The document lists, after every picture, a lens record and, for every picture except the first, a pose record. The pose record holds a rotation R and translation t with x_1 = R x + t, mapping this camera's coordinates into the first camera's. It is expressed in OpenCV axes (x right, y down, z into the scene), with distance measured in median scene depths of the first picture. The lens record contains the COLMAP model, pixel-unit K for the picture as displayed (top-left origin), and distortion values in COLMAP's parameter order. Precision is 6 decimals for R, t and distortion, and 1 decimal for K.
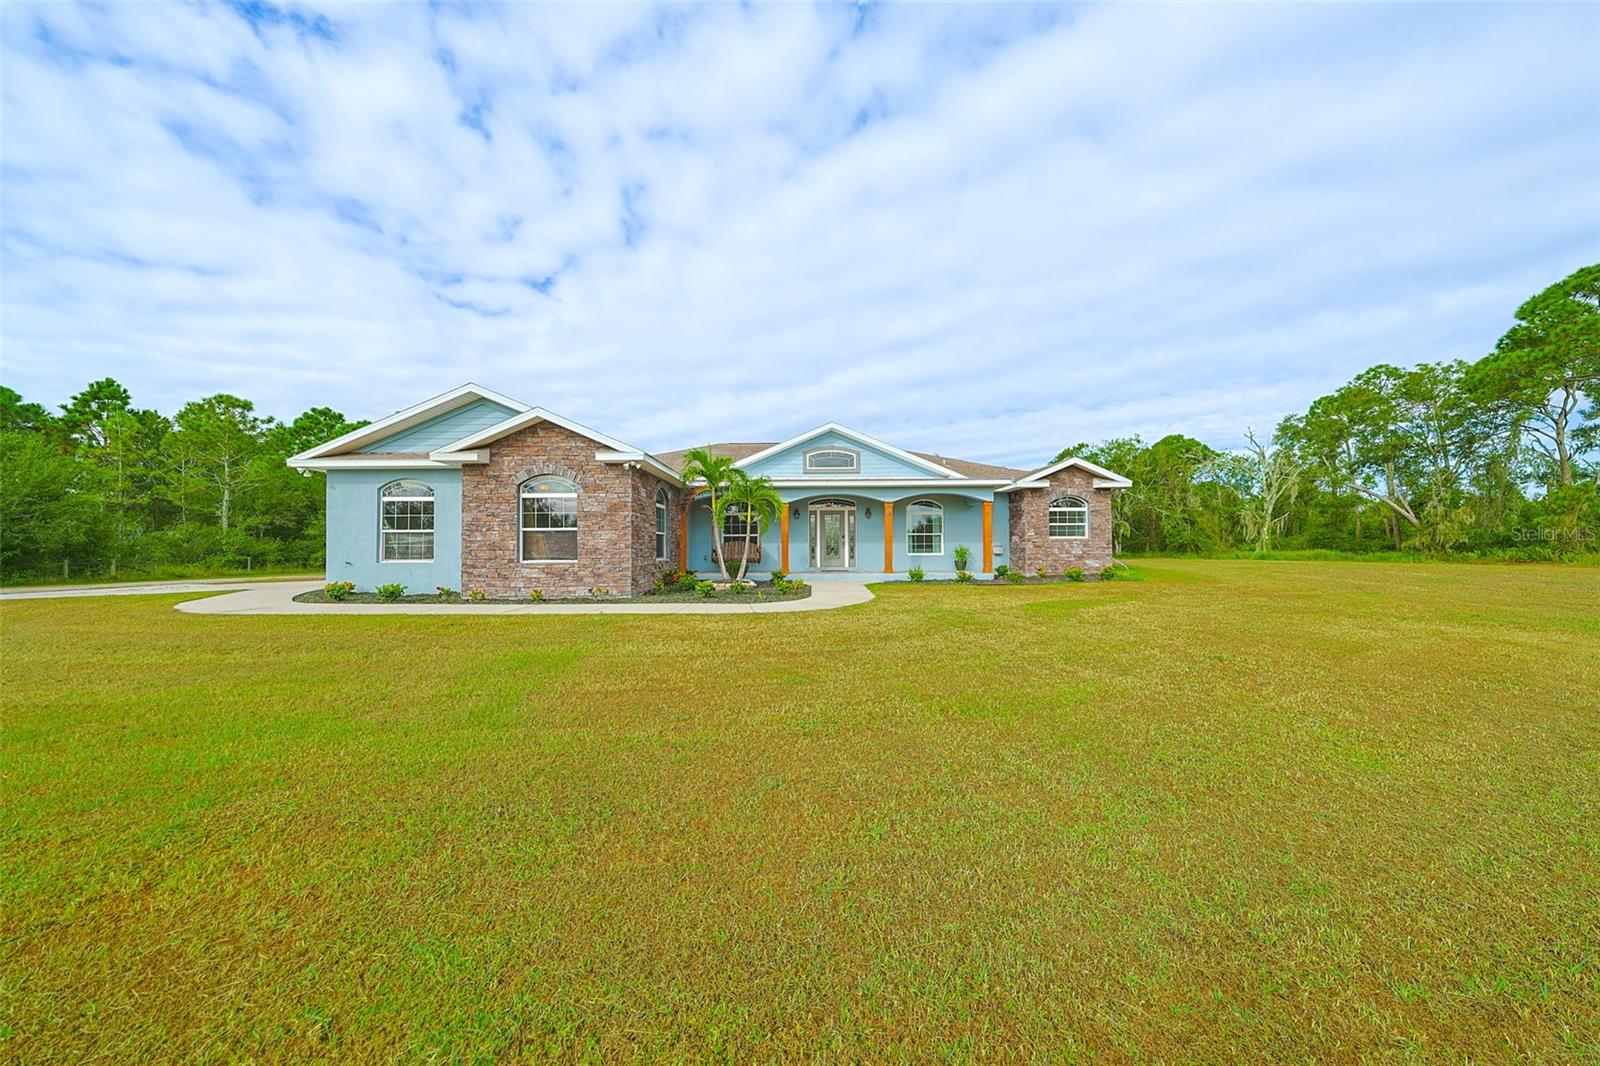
lens RADIAL K [[500.2, 0, 794.3], [0, 500.2, 538.2], [0, 0, 1]] dist [0.001769, 0.000082]
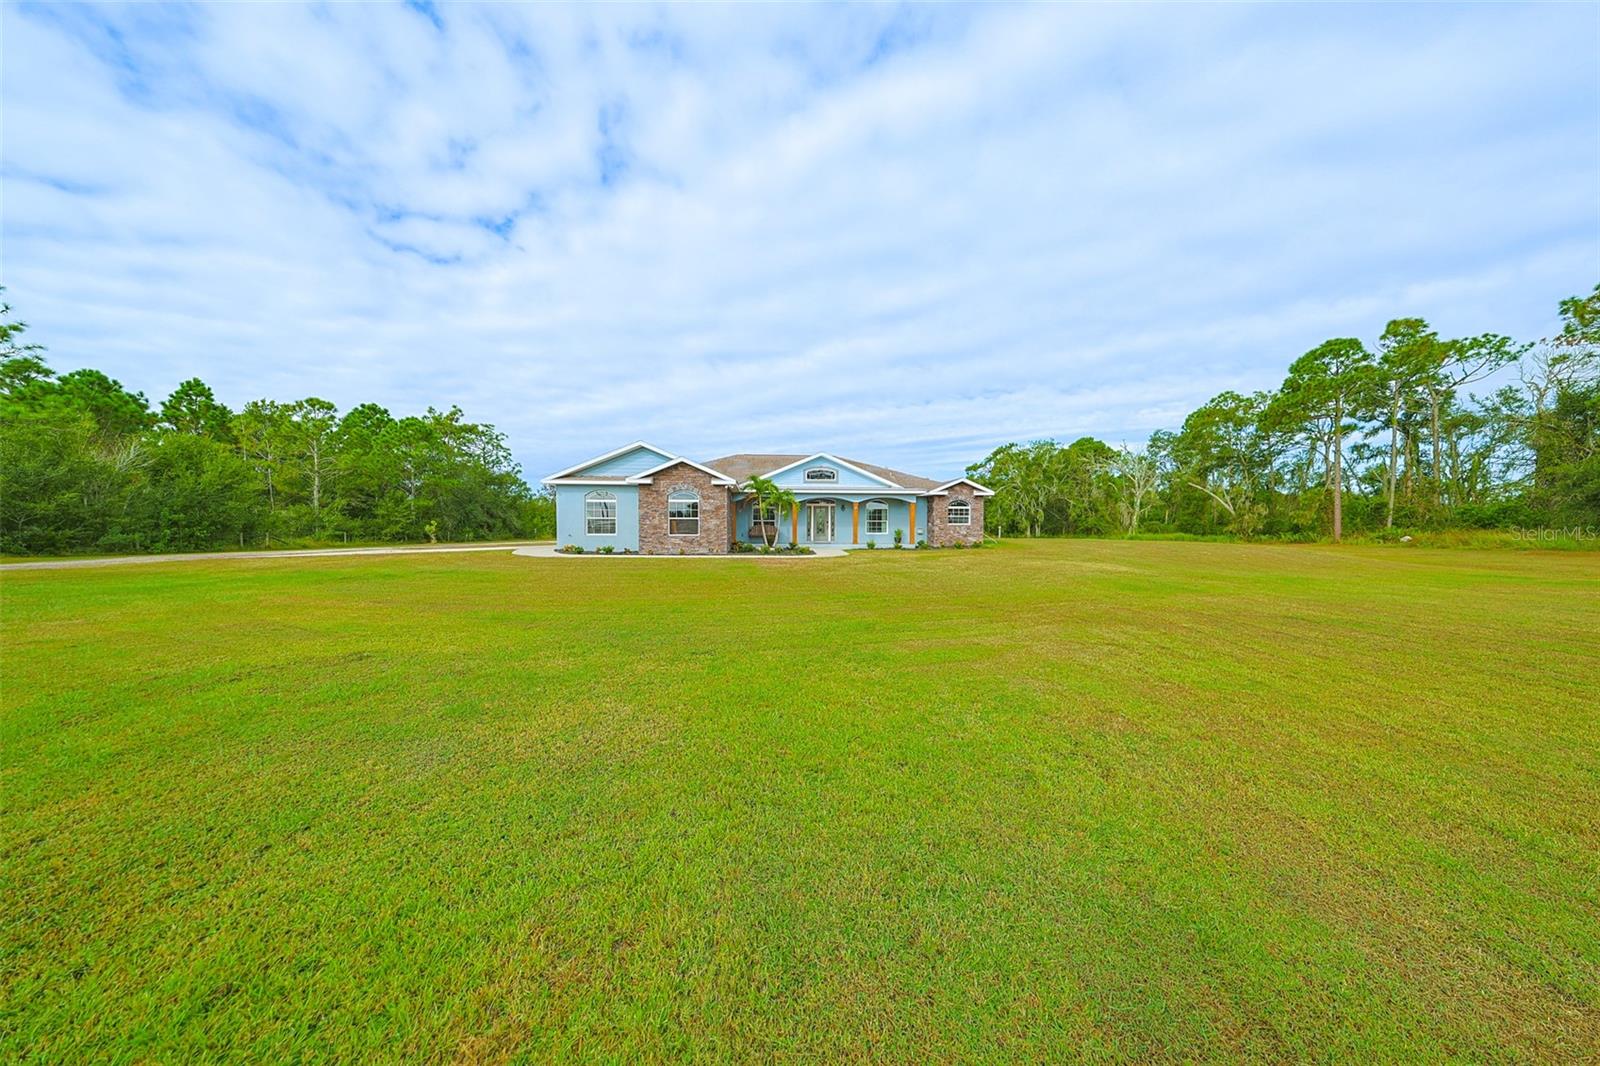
lens RADIAL K [[481.1, 0, 793.4], [0, 481.1, 535.2], [0, 0, 1]] dist [0.001503, -0.000030]
pose [[0.997537, 0.007698, 0.069722, -0.125731], [-0.010087, 0.999372, 0.033982, -0.013048], [-0.069417, -0.034601, 0.996988, -0.572469]]
